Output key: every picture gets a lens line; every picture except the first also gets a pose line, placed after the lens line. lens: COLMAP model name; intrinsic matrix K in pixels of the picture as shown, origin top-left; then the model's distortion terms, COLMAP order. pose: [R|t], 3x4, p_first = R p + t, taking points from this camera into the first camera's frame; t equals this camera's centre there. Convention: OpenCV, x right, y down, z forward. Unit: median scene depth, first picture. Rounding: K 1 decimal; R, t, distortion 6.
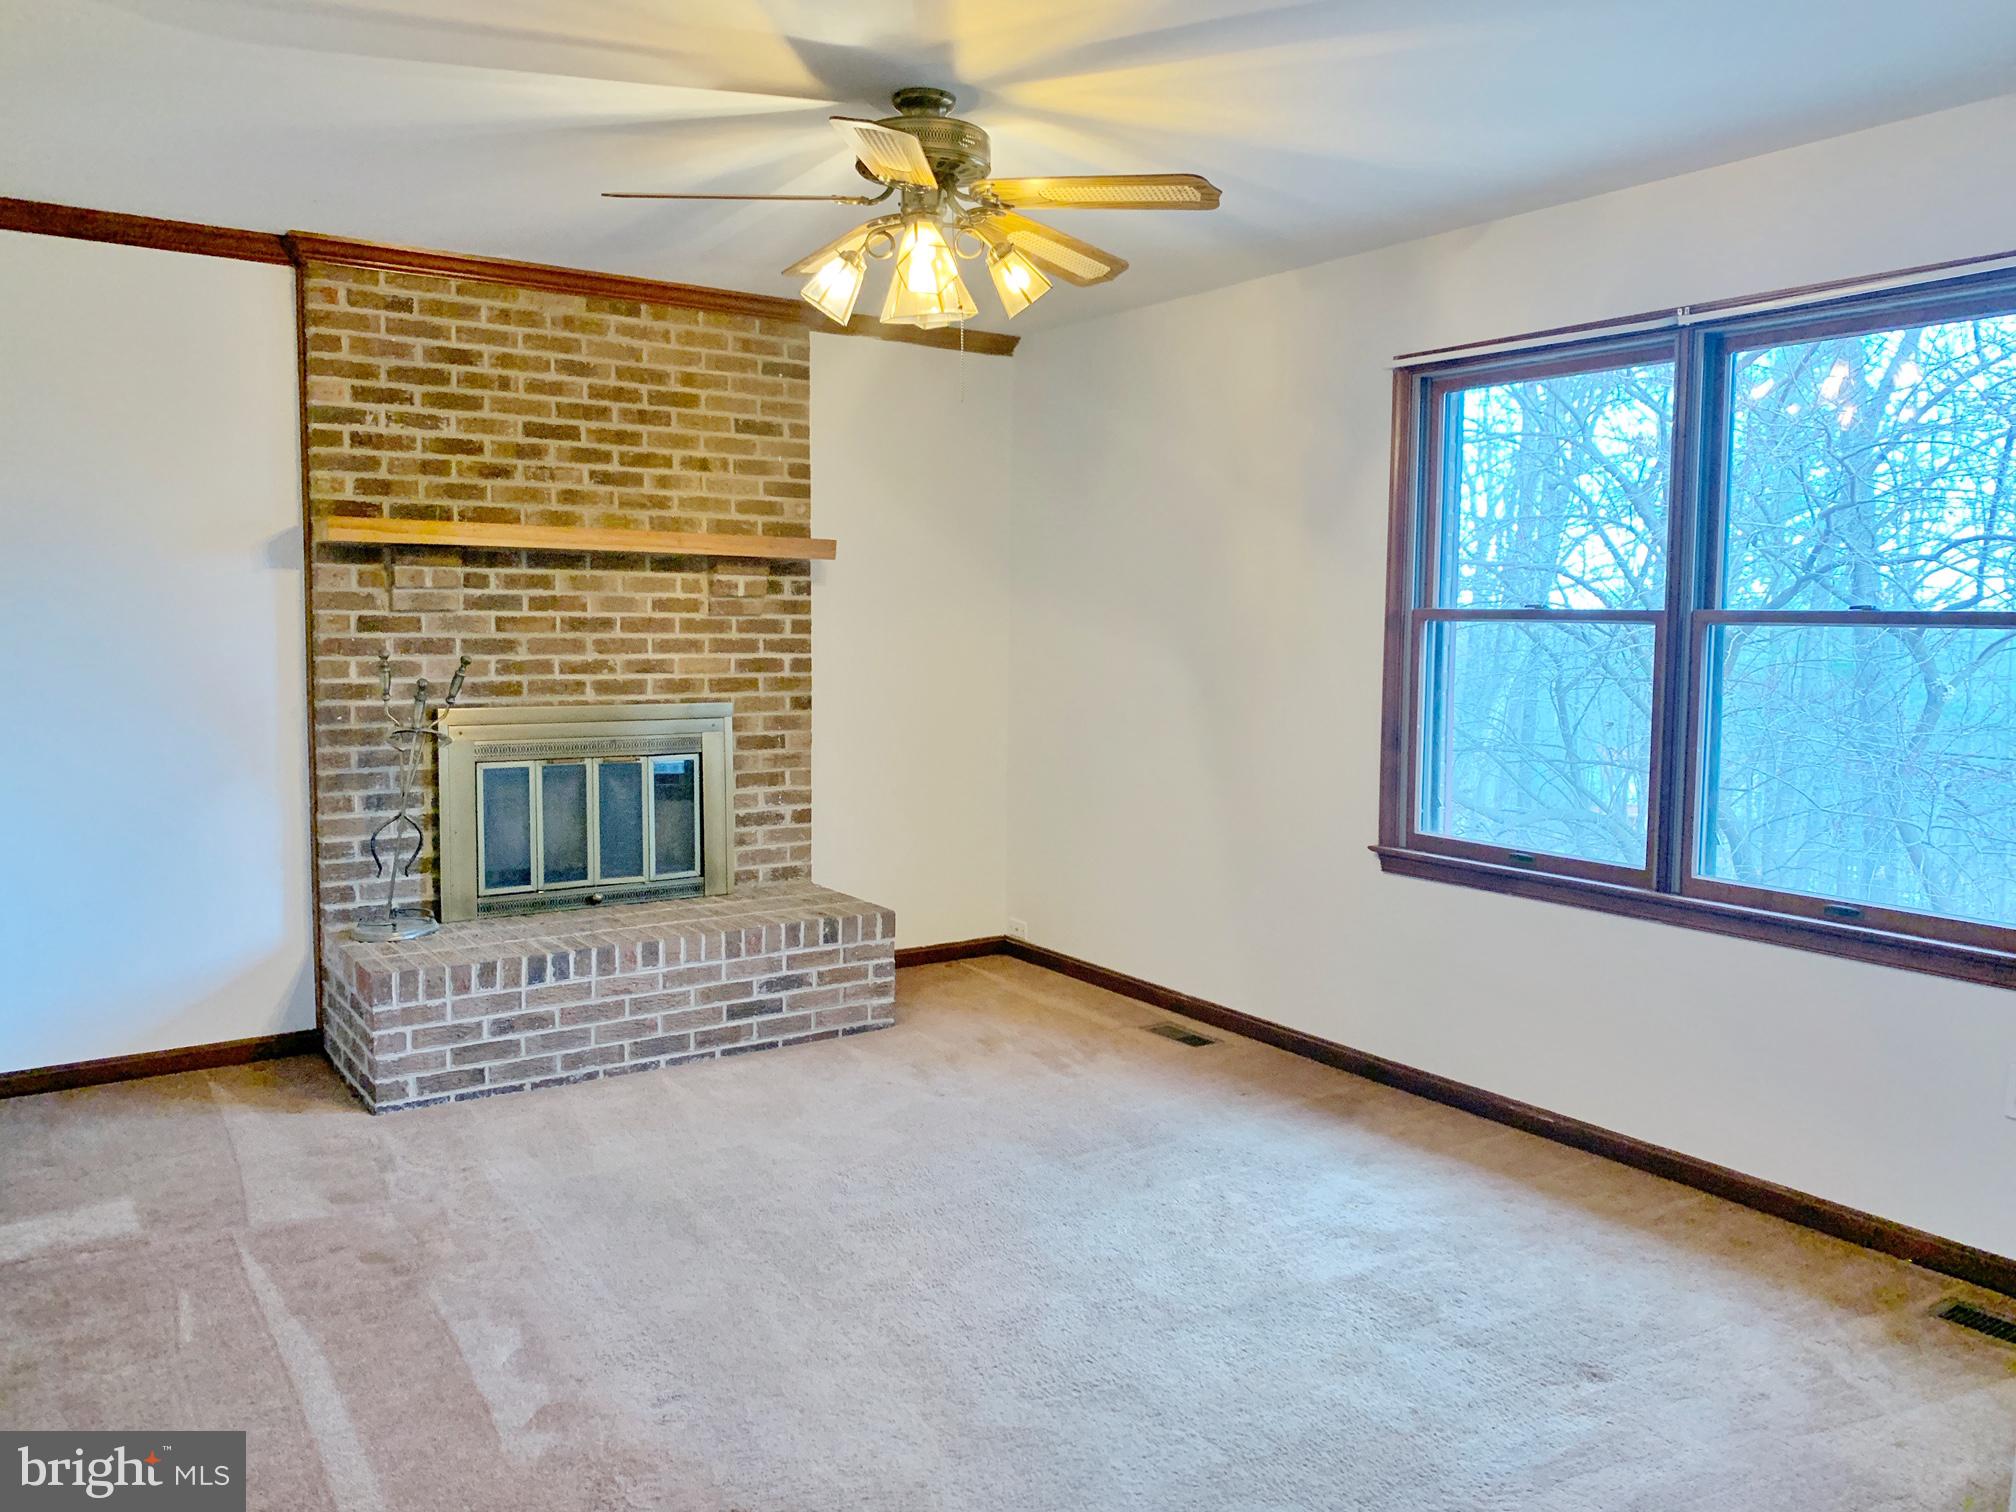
lens RADIAL K [[1505.7, 0, 1008.0], [0, 1505.7, 756.0], [0, 0, 1]] dist [0.096571, -0.264832]
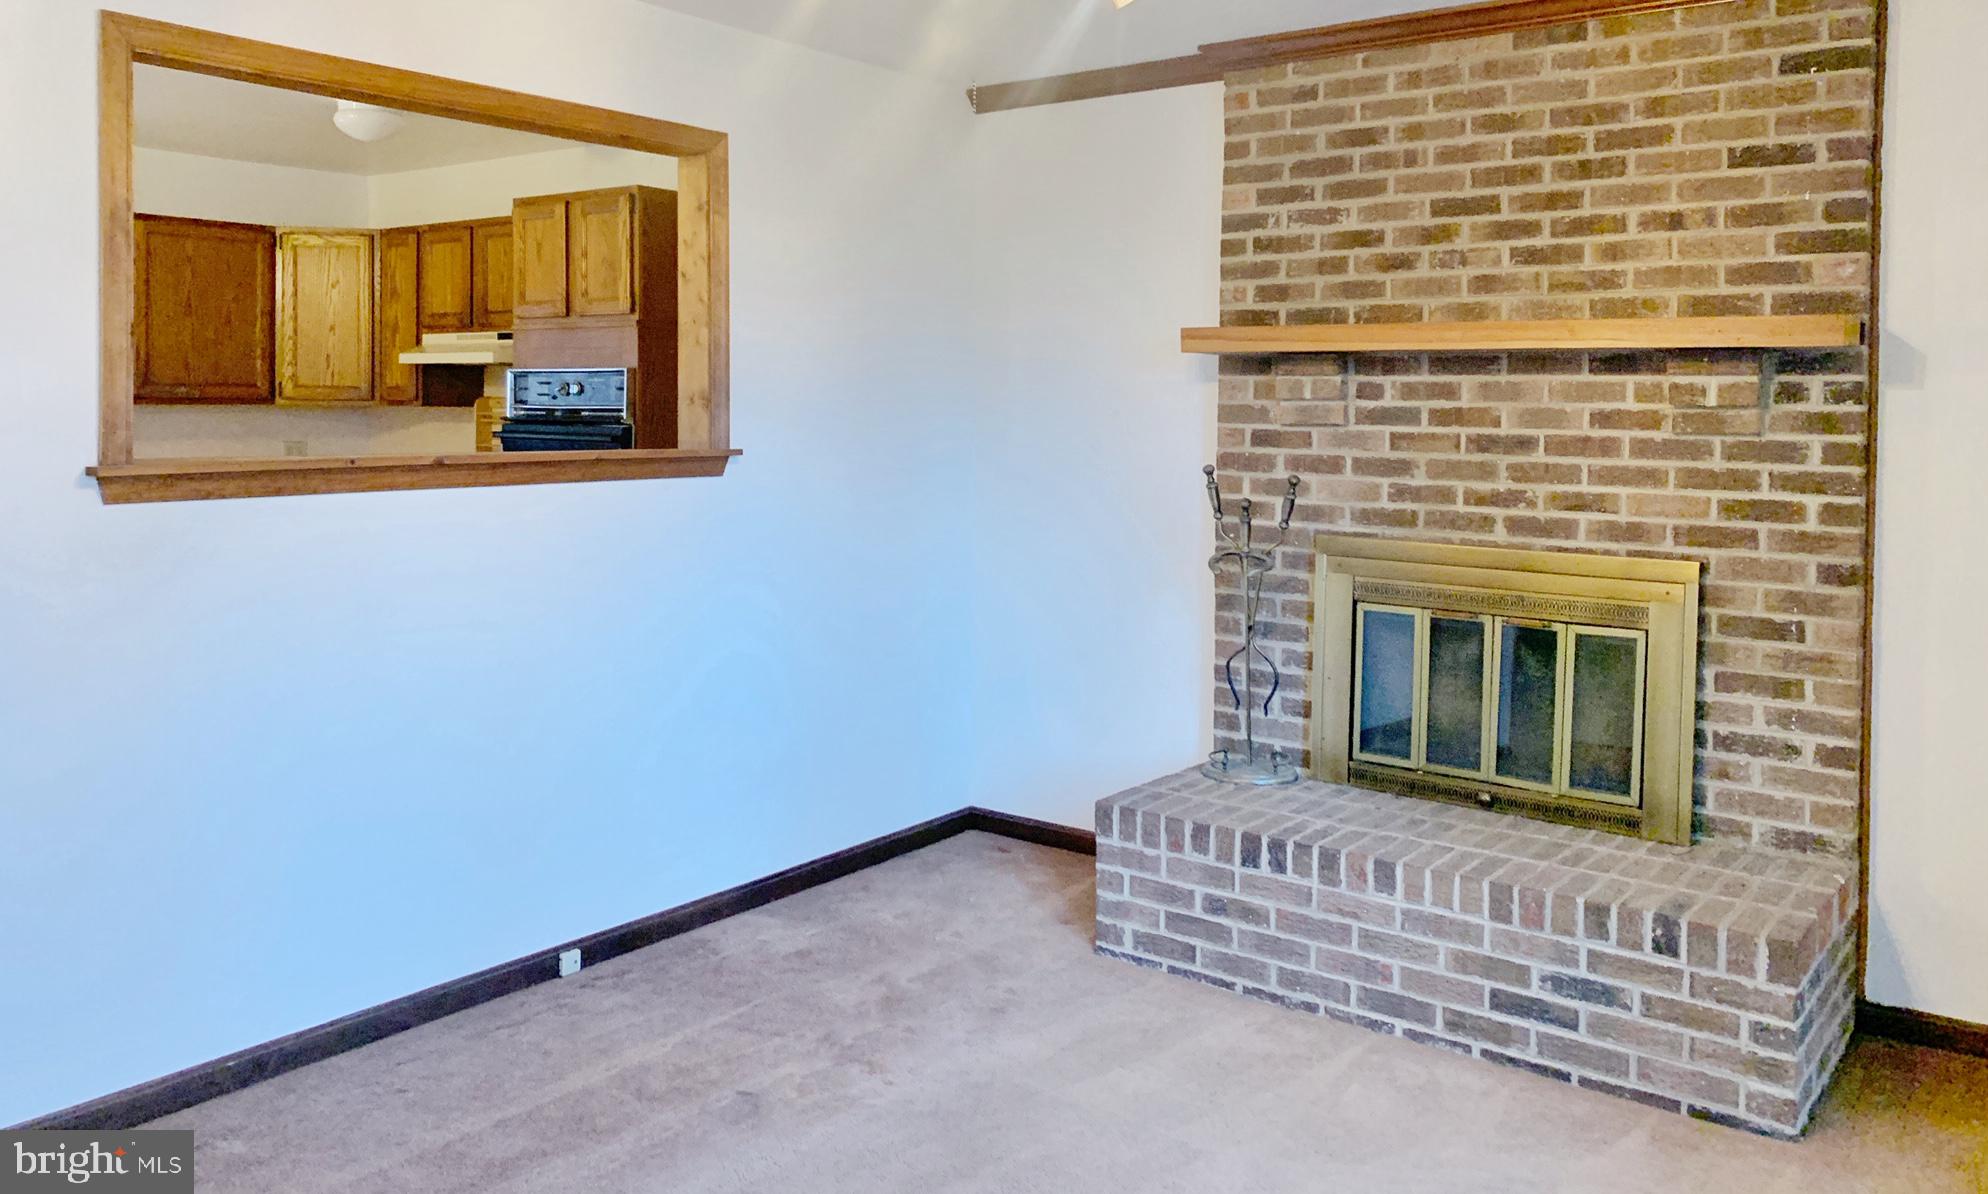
lens RADIAL K [[1524.8, 0, 993.3], [0, 1524.8, 437.2], [0, 0, 1]] dist [0.051171, -0.094298]
pose [[0.315643, 0.012748, -0.948792, 0.395317], [-0.100700, 0.994713, -0.020135, -0.048879], [0.943519, 0.101899, 0.315258, 0.512591]]
